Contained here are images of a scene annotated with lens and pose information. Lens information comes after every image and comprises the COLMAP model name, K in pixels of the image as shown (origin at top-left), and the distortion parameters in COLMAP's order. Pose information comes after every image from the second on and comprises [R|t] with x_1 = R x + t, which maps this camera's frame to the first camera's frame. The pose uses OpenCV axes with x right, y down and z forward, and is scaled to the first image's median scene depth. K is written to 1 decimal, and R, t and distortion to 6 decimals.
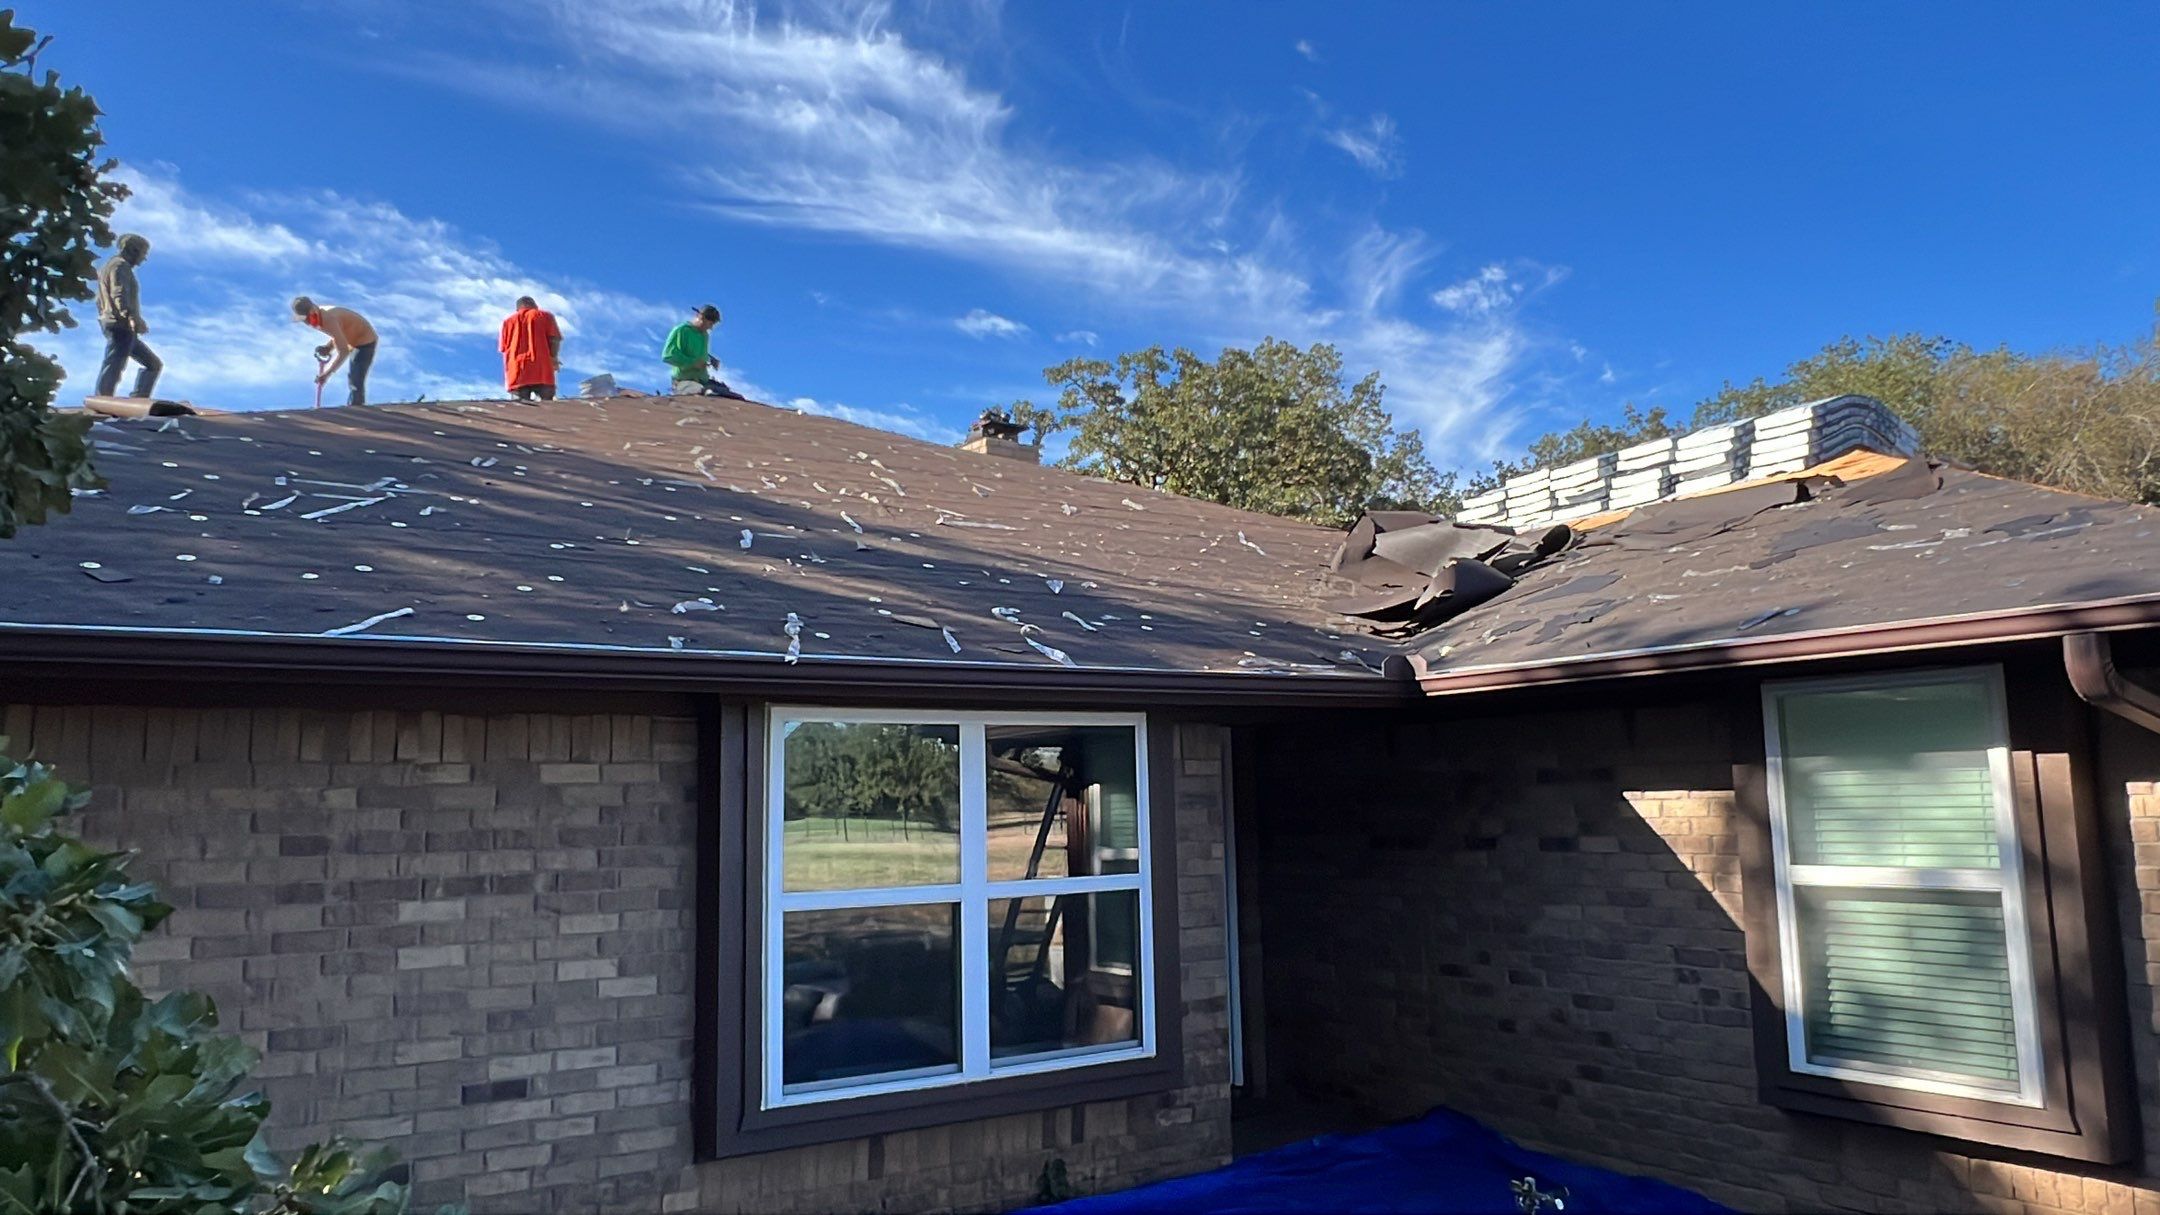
lens RADIAL K [[1444.6, 0, 1091.6], [0, 1444.6, 574.5], [0, 0, 1]] dist [-0.003940, -0.000921]
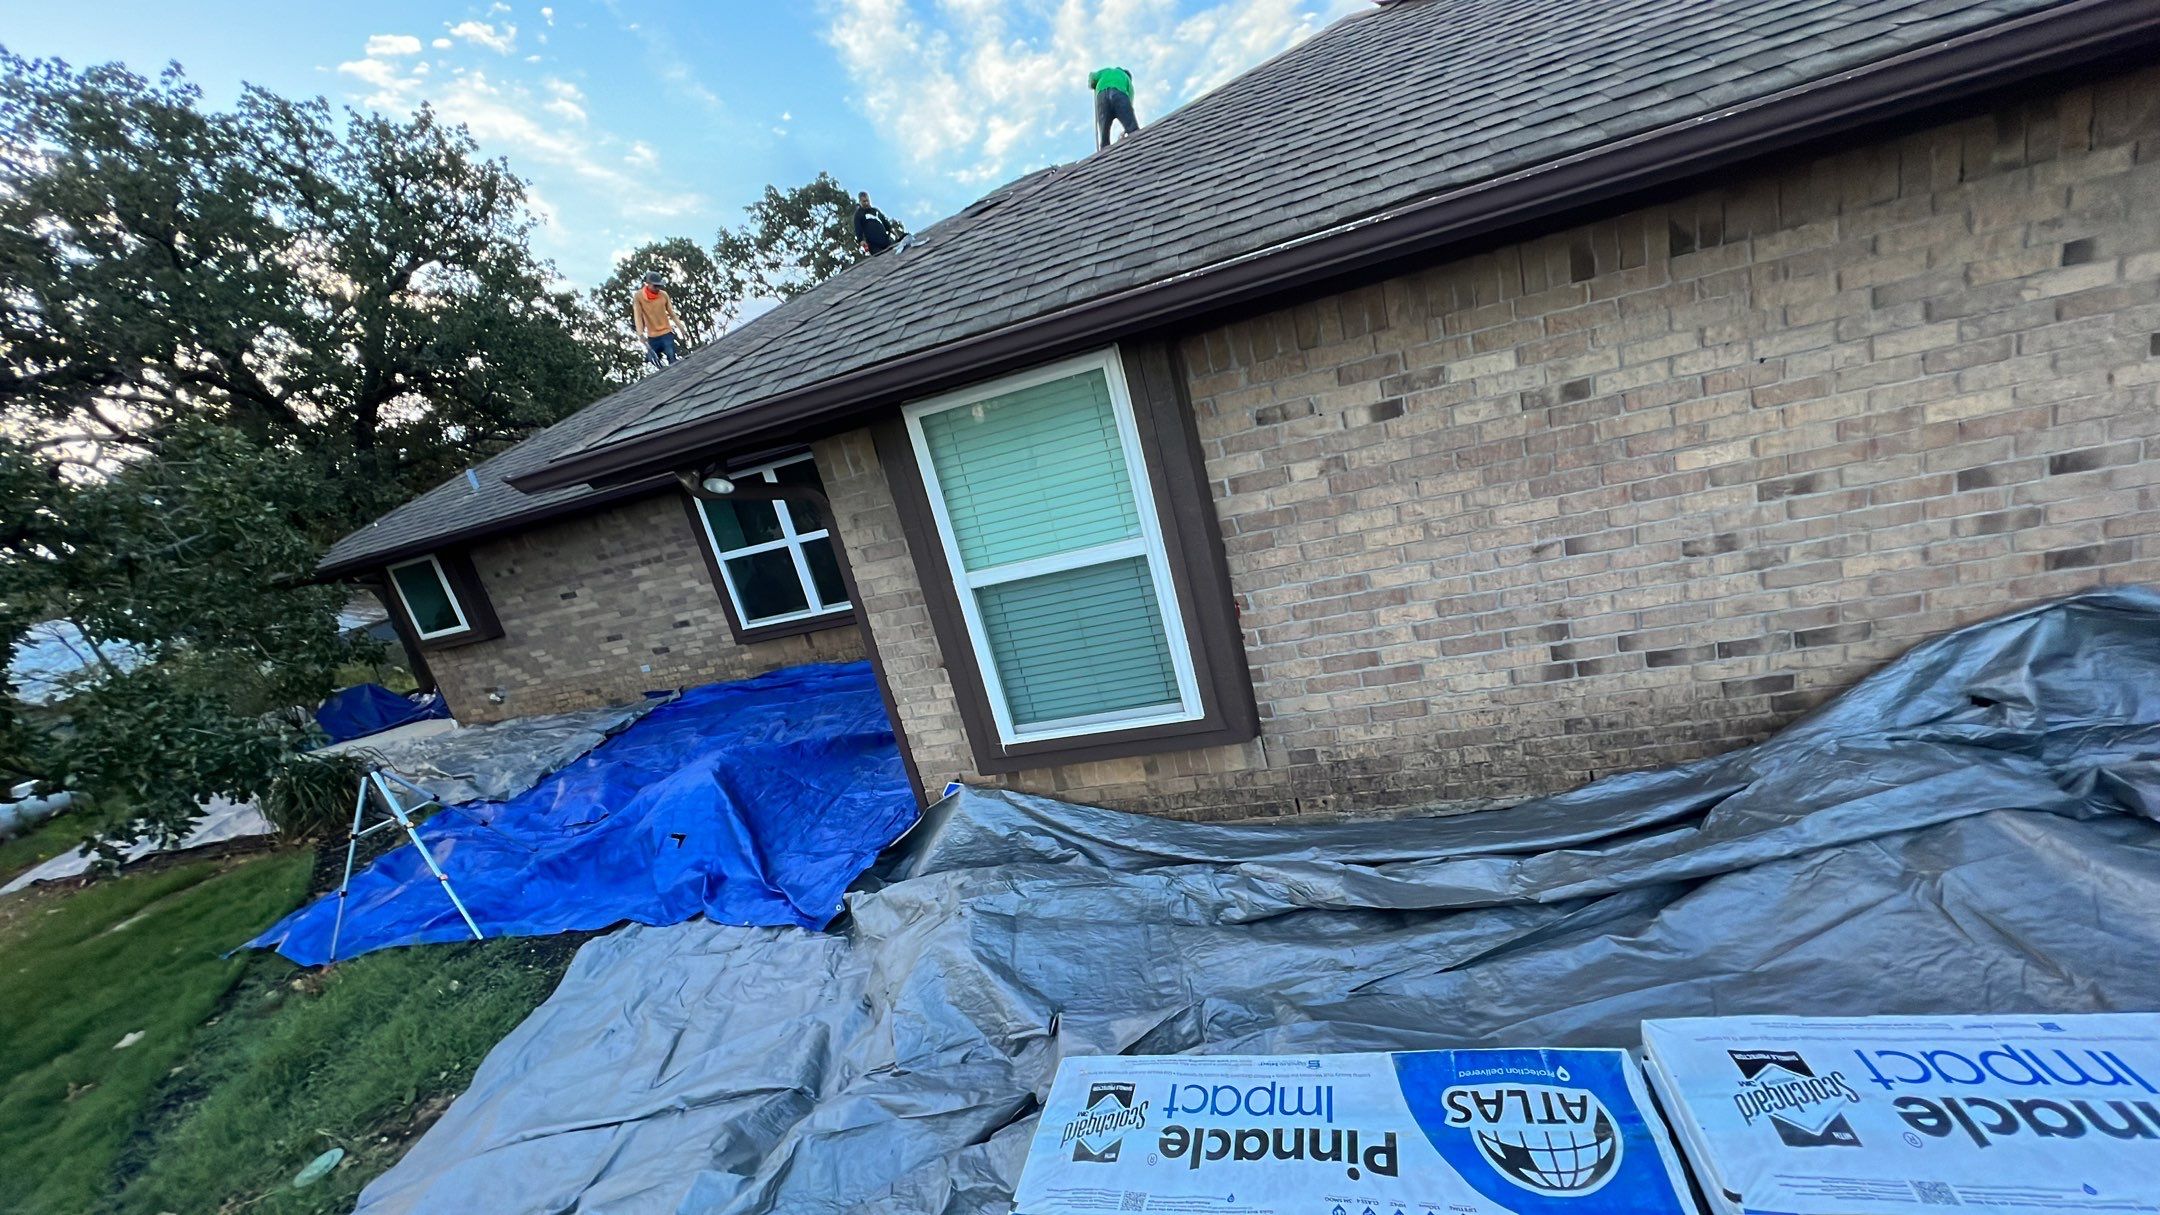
lens RADIAL K [[827.0, 0, 1079.2], [0, 827.0, 613.2], [0, 0, 1]] dist [-0.001884, 0.000248]
pose [[0.662941, 0.043371, -0.747415, 1.365127], [0.341055, 0.871222, 0.353064, 0.014093], [0.666477, -0.488970, 0.562776, 0.576225]]
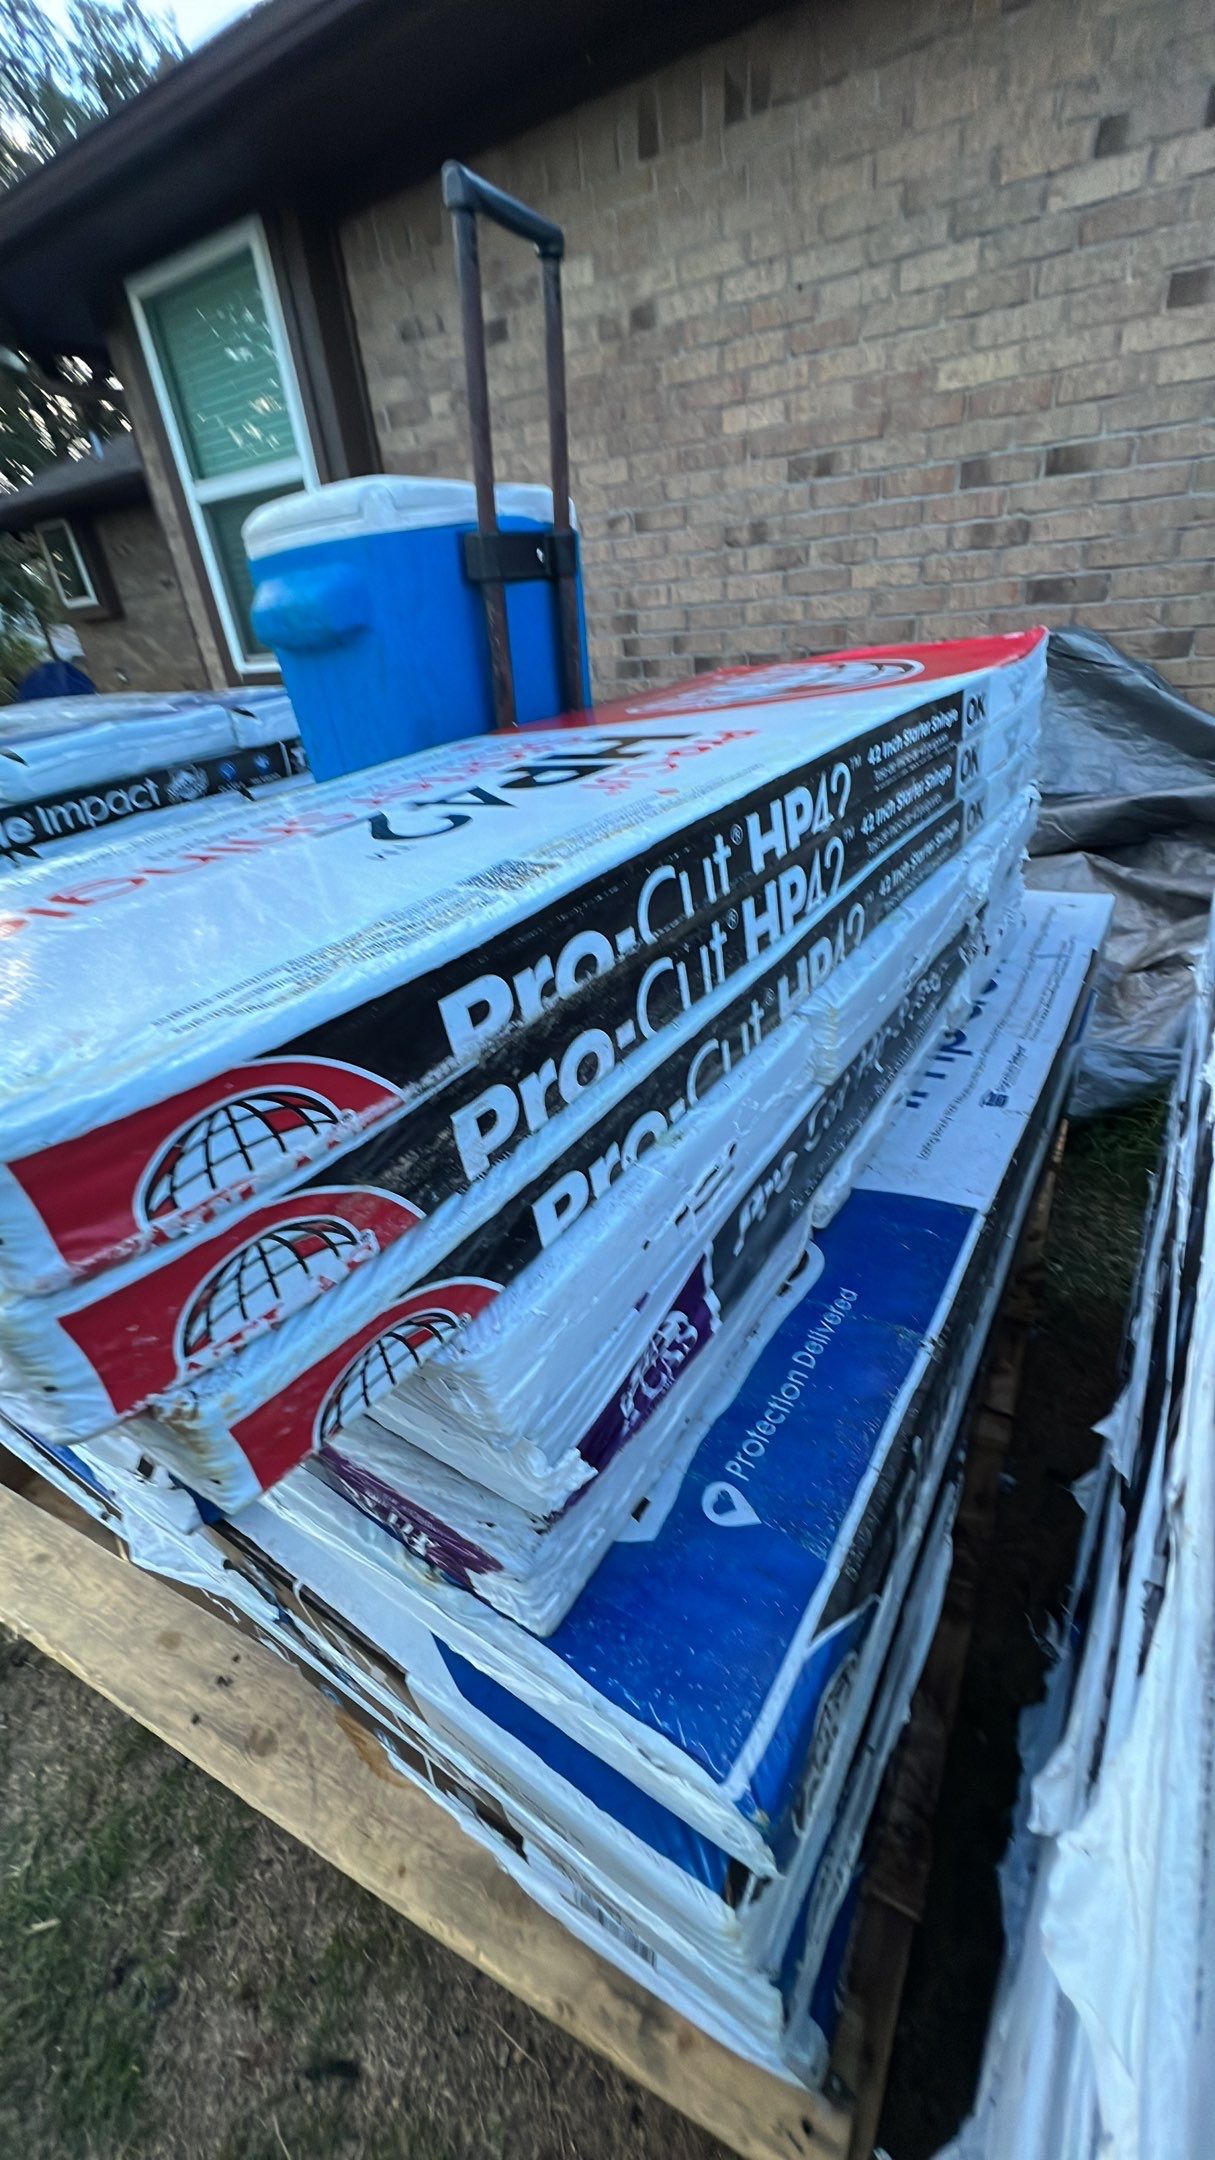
lens RADIAL K [[827.0, 0, 601.8], [0, 827.0, 1082.2], [0, 0, 1]] dist [-0.001884, 0.000248]
pose [[0.411691, 0.456446, -0.788776, 1.779051], [0.224602, 0.788010, 0.573231, 0.263171], [0.883213, -0.413155, 0.221898, 0.837280]]
